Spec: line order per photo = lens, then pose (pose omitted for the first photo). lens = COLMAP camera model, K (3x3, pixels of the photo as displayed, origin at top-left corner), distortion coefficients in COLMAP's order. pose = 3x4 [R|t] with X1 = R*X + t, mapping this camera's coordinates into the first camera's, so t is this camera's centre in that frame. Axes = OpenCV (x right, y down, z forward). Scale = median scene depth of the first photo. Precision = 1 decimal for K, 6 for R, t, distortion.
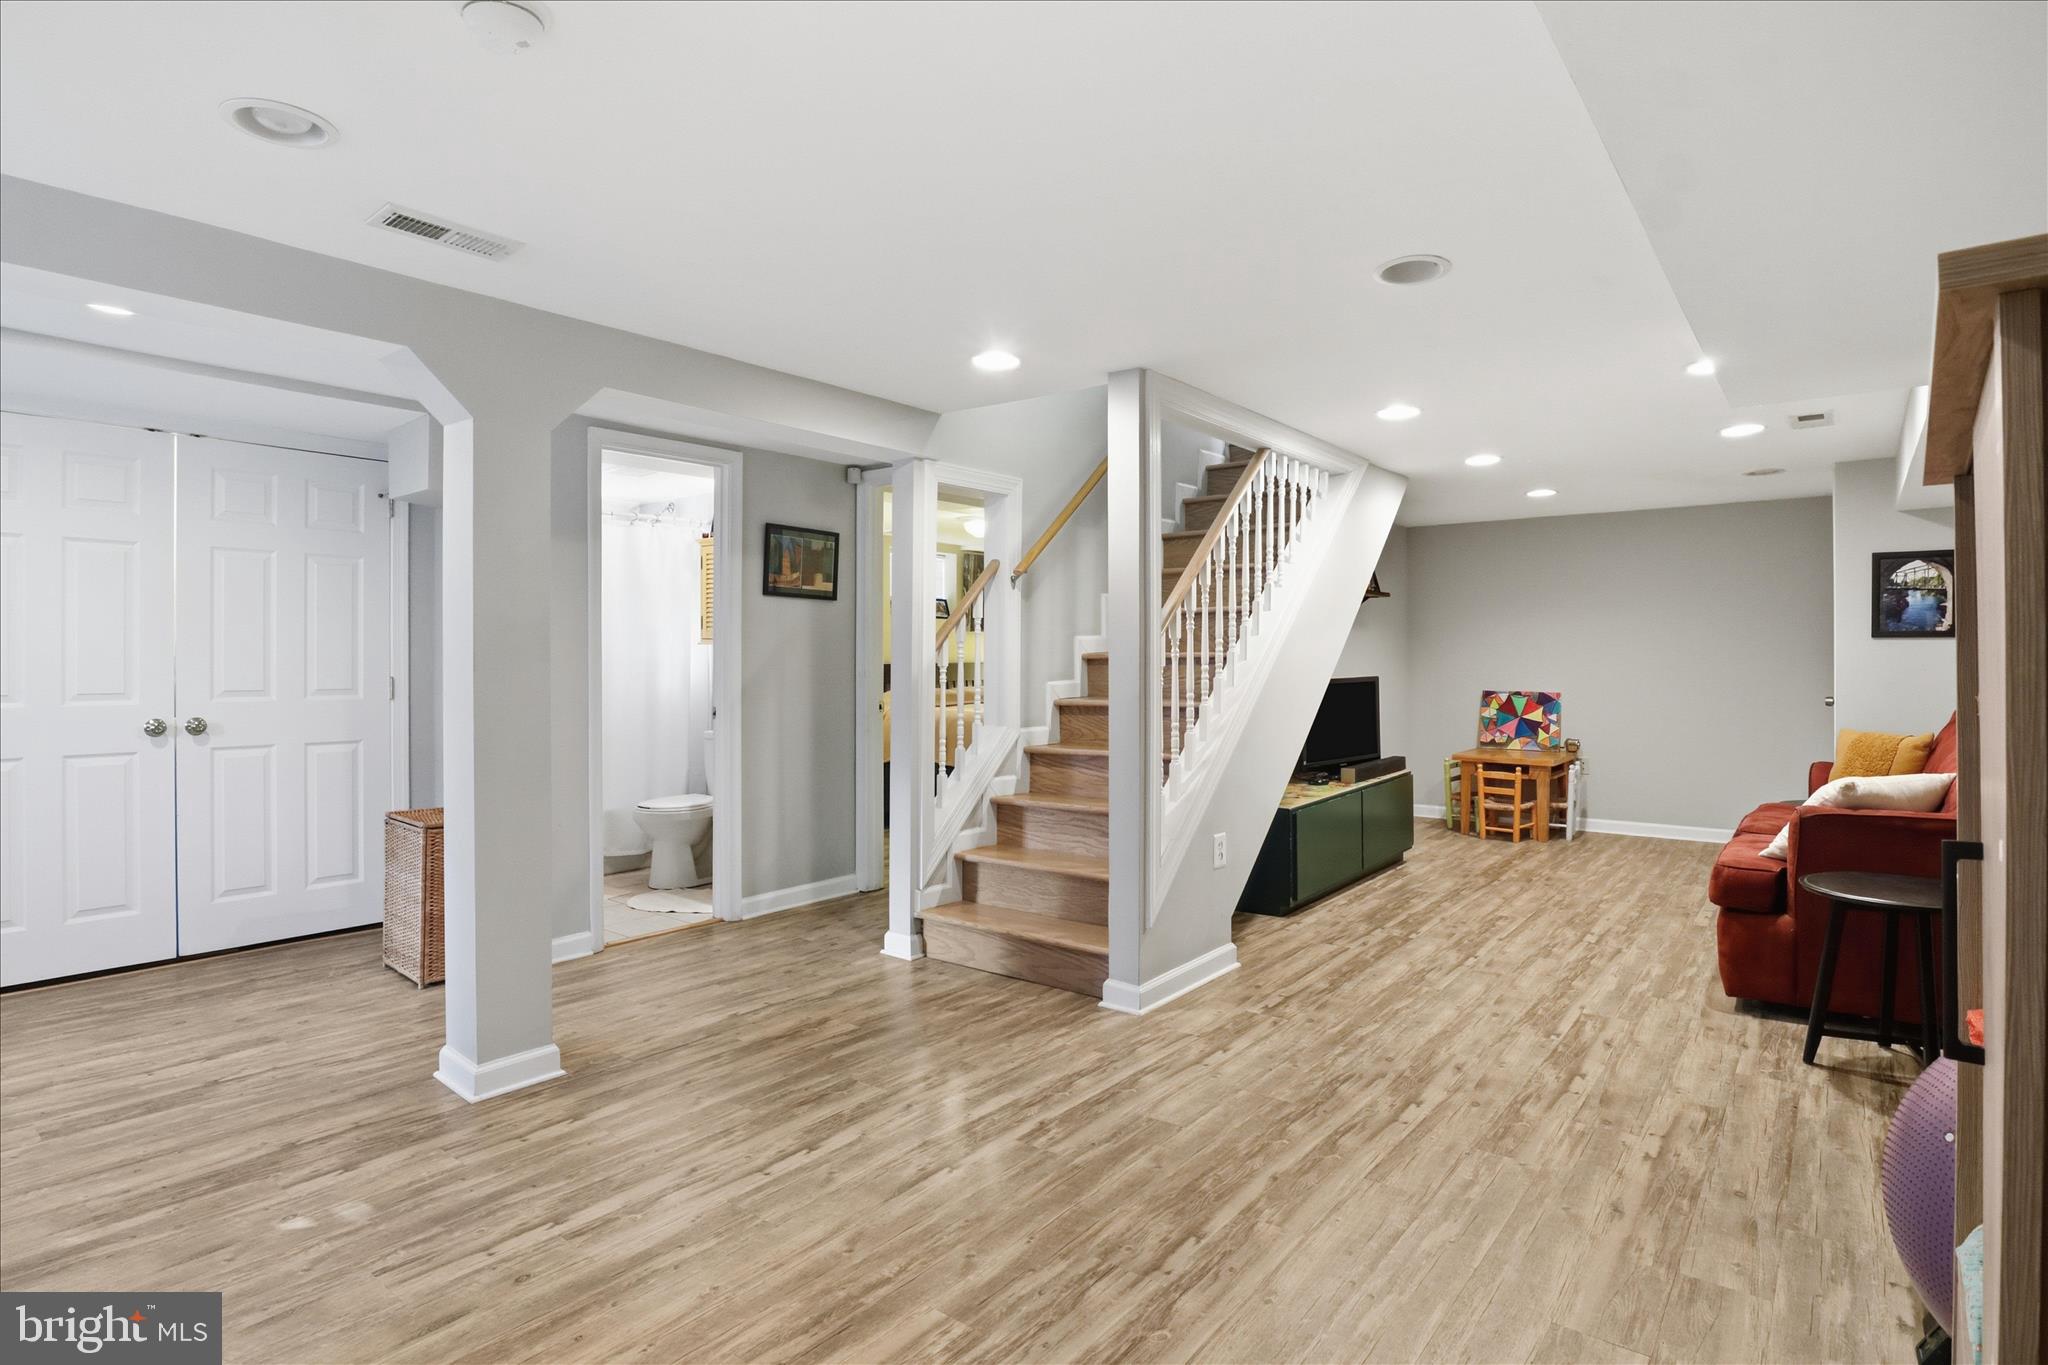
lens RADIAL K [[1045.6, 0, 1030.3], [0, 1045.6, 661.5], [0, 0, 1]] dist [-0.043474, 0.010750]
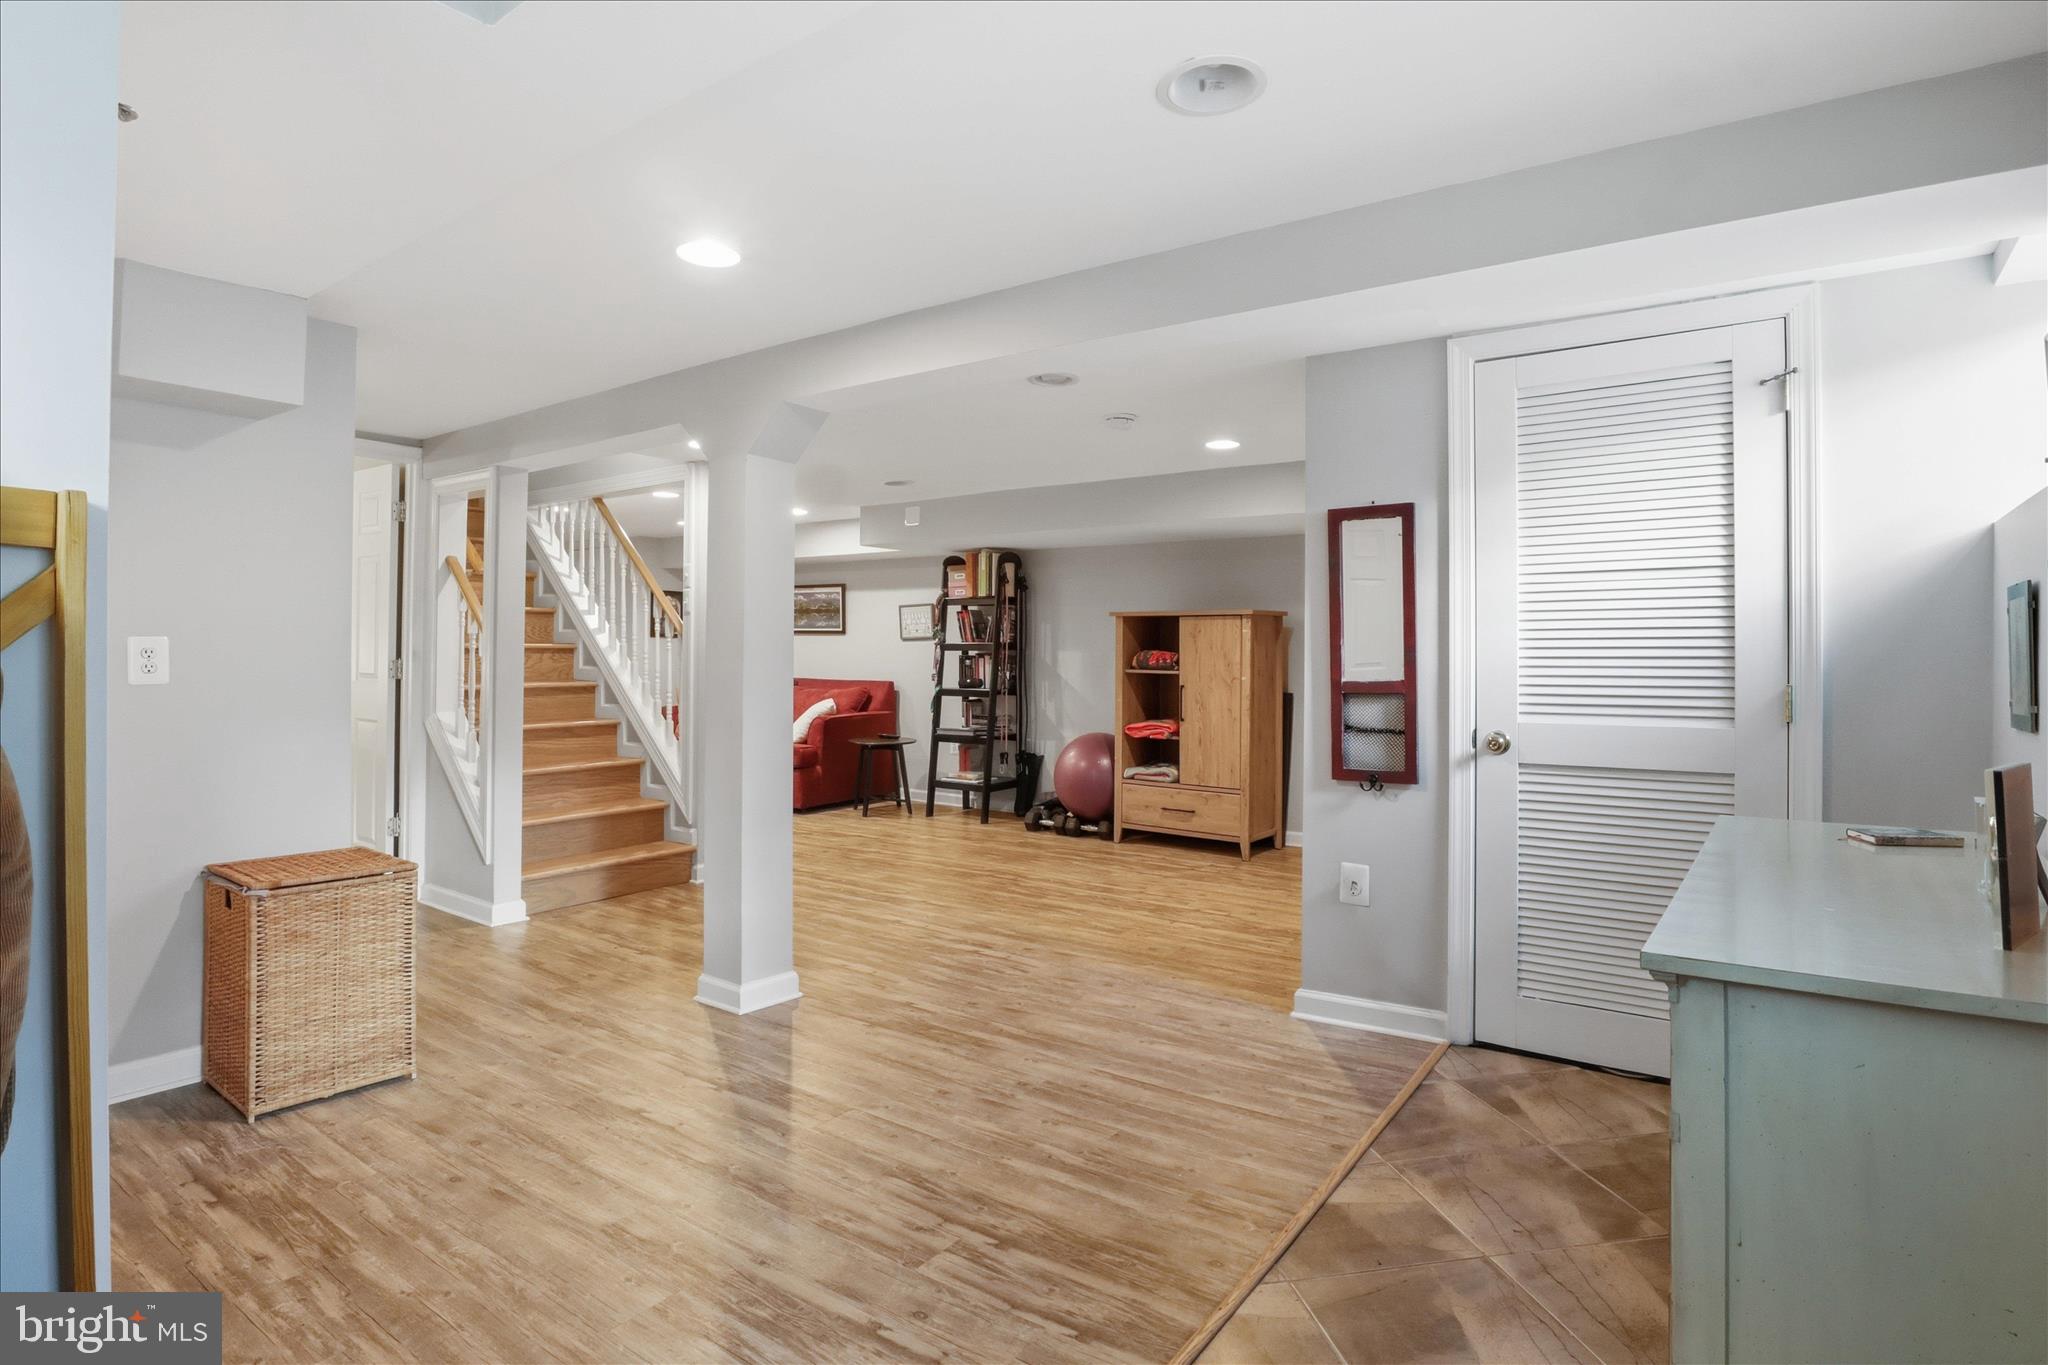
lens RADIAL K [[1045.6, 0, 1030.3], [0, 1045.6, 661.5], [0, 0, 1]] dist [-0.043474, 0.010750]
pose [[-0.052257, -0.007021, 0.998609, -1.770401], [-0.003932, 0.999969, 0.006825, 0.002611], [-0.998626, -0.003570, -0.052283, 0.750189]]
